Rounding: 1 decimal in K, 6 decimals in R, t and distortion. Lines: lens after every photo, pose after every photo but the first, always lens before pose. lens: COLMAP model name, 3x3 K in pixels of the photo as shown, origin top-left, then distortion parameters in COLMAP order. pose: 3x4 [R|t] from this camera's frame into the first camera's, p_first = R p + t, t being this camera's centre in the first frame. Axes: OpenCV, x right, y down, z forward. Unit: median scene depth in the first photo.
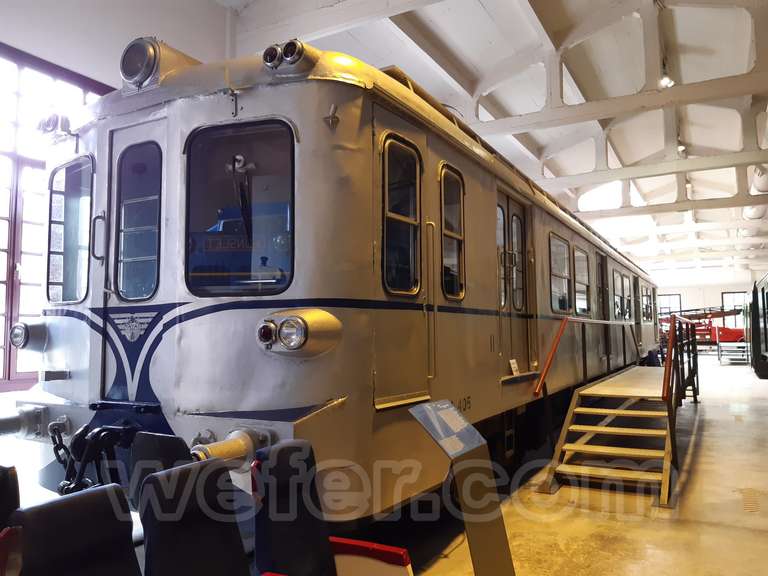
lens RADIAL K [[593.0, 0, 383.6], [0, 593.0, 282.4], [0, 0, 1]] dist [0.064013, -0.123813]
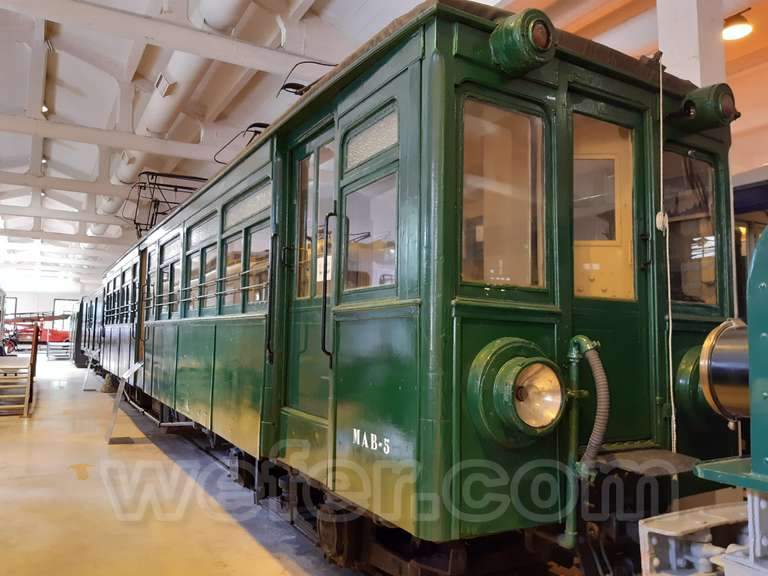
lens RADIAL K [[593.0, 0, 383.6], [0, 593.0, 282.4], [0, 0, 1]] dist [0.064013, -0.123813]
pose [[0.518951, 0.090996, 0.849947, -0.108482], [-0.088381, 0.994701, -0.052532, -0.013856], [-0.850223, -0.047858, 0.524243, -0.176516]]
